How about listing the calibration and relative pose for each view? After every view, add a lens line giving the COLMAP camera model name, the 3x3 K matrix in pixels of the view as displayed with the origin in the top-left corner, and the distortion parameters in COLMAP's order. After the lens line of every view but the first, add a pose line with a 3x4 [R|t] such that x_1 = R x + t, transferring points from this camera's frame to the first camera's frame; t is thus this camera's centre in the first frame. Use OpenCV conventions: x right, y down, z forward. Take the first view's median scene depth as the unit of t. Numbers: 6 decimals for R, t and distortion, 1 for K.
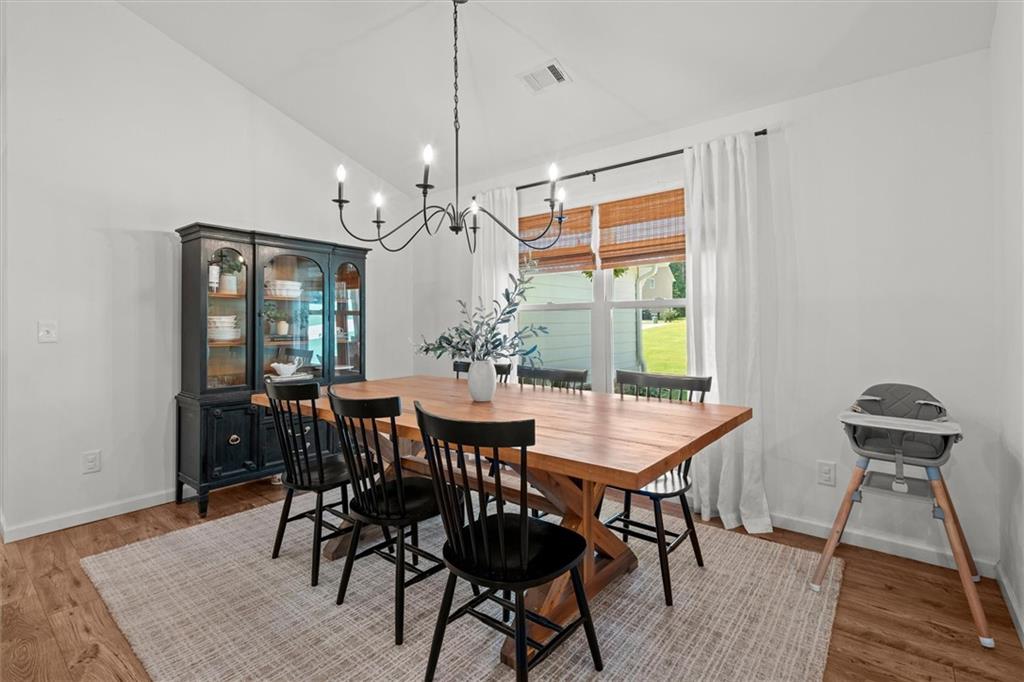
lens RADIAL K [[479.1, 0, 498.2], [0, 479.1, 322.4], [0, 0, 1]] dist [-0.001947, -0.000160]
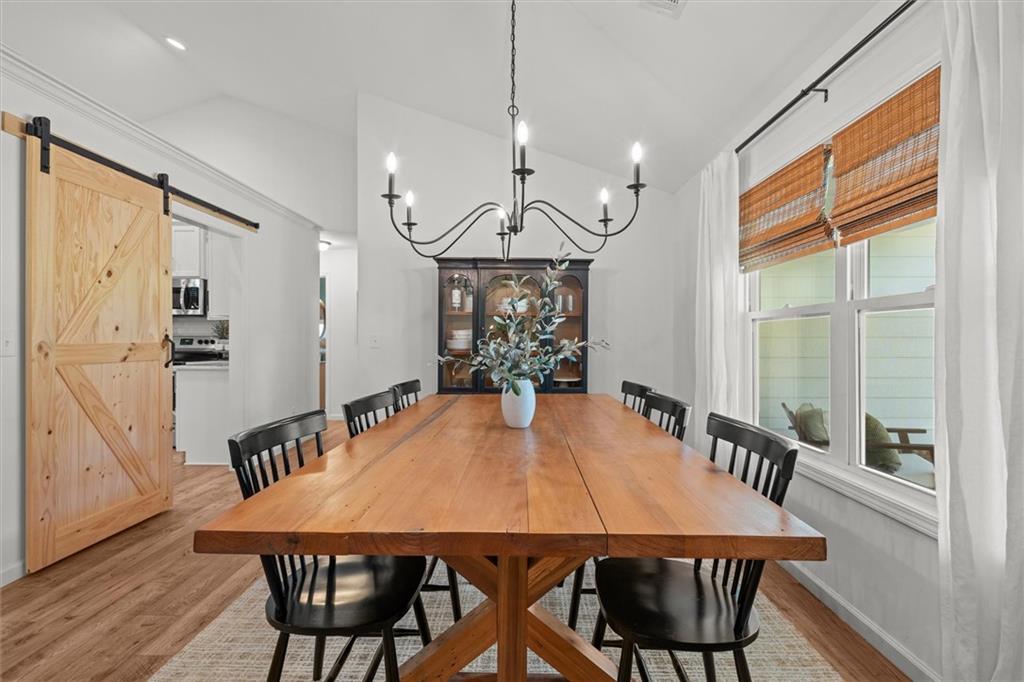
lens RADIAL K [[469.5, 0, 516.0], [0, 469.5, 340.7], [0, 0, 1]] dist [0.001056, 0.000378]
pose [[0.628495, 0.007875, -0.777774, 0.419237], [-0.003307, 0.999967, 0.007452, 0.003949], [0.777807, -0.002111, 0.628500, 0.322116]]
